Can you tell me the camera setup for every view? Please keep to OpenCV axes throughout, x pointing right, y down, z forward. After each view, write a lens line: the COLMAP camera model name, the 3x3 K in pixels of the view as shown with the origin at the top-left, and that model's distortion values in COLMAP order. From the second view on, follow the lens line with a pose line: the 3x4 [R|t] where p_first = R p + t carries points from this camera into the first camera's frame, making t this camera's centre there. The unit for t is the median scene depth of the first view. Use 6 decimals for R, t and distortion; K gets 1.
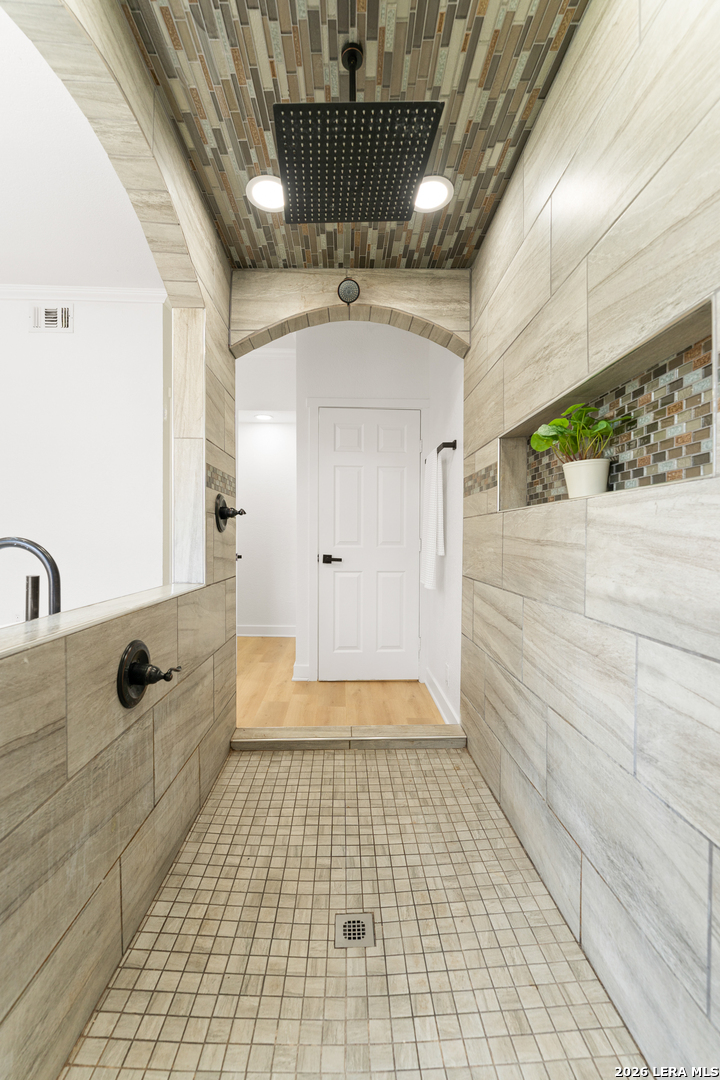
lens RADIAL K [[443.8, 0, 360.0], [0, 443.8, 540.0], [0, 0, 1]] dist [0.000530, 0.000024]
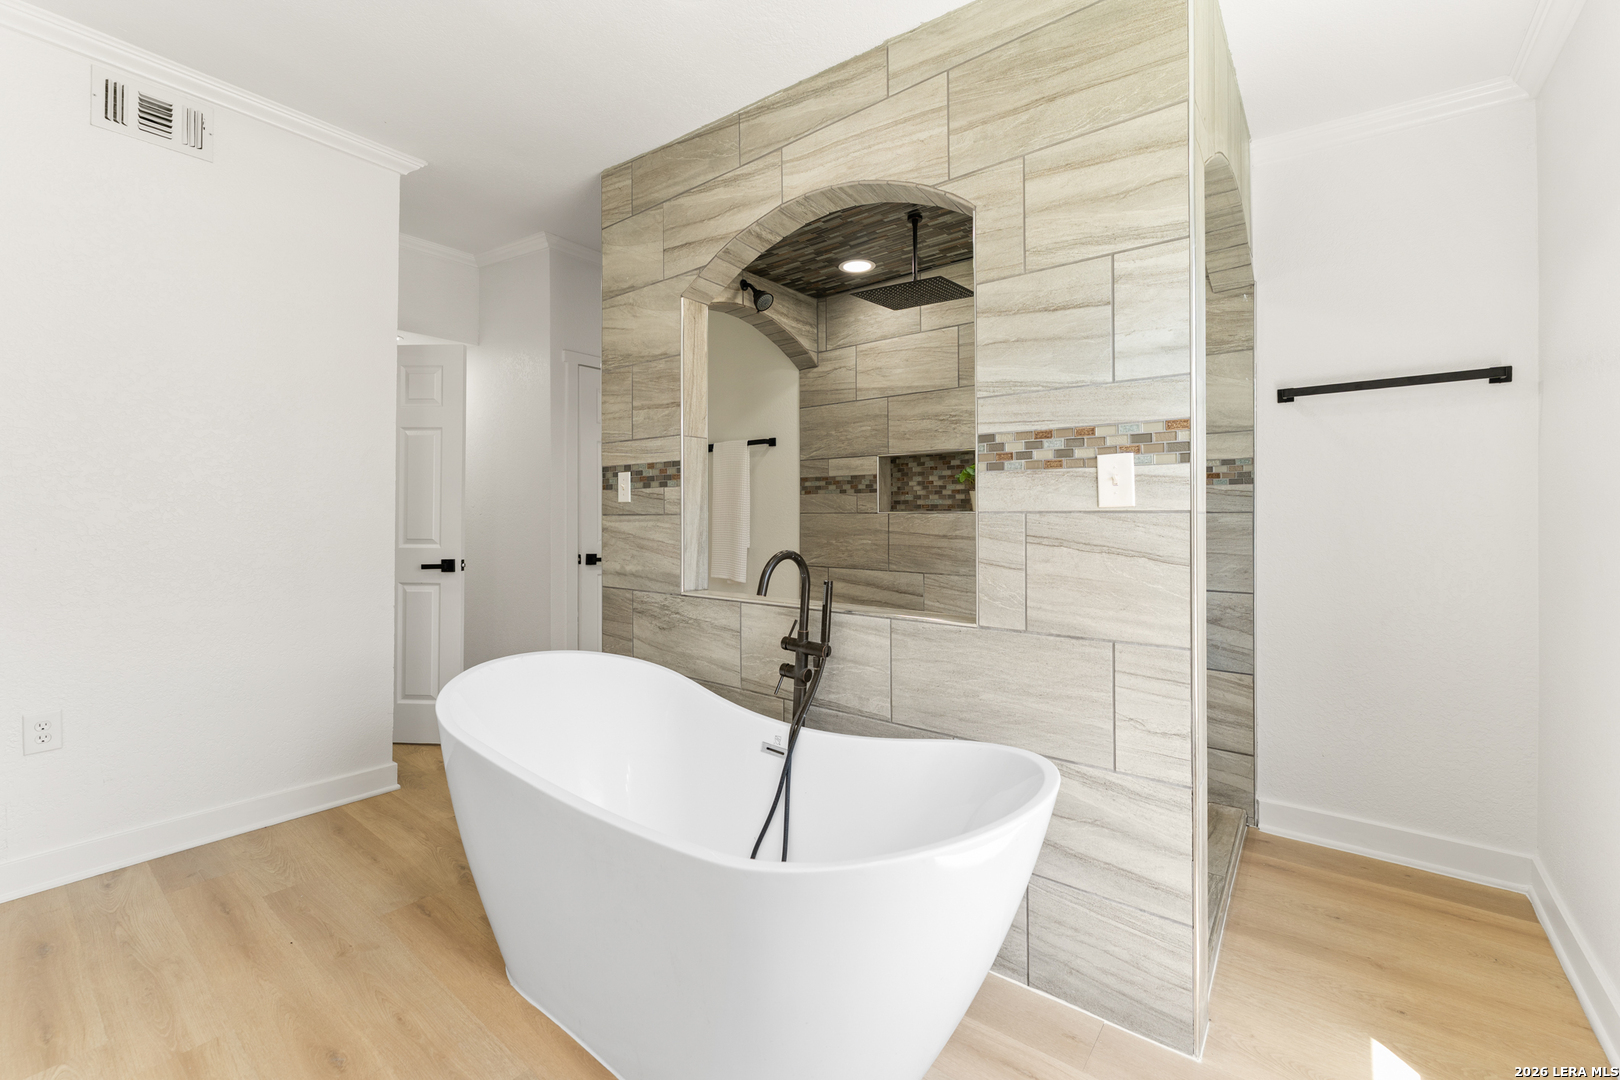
lens RADIAL K [[662.1, 0, 808.3], [0, 662.1, 505.4], [0, 0, 1]] dist [-0.000276, -0.000098]
pose [[0.635171, 0.002376, 0.772368, -1.098475], [0.010306, 0.999880, -0.011552, -0.053244], [-0.772303, 0.015297, 0.635070, -0.070039]]
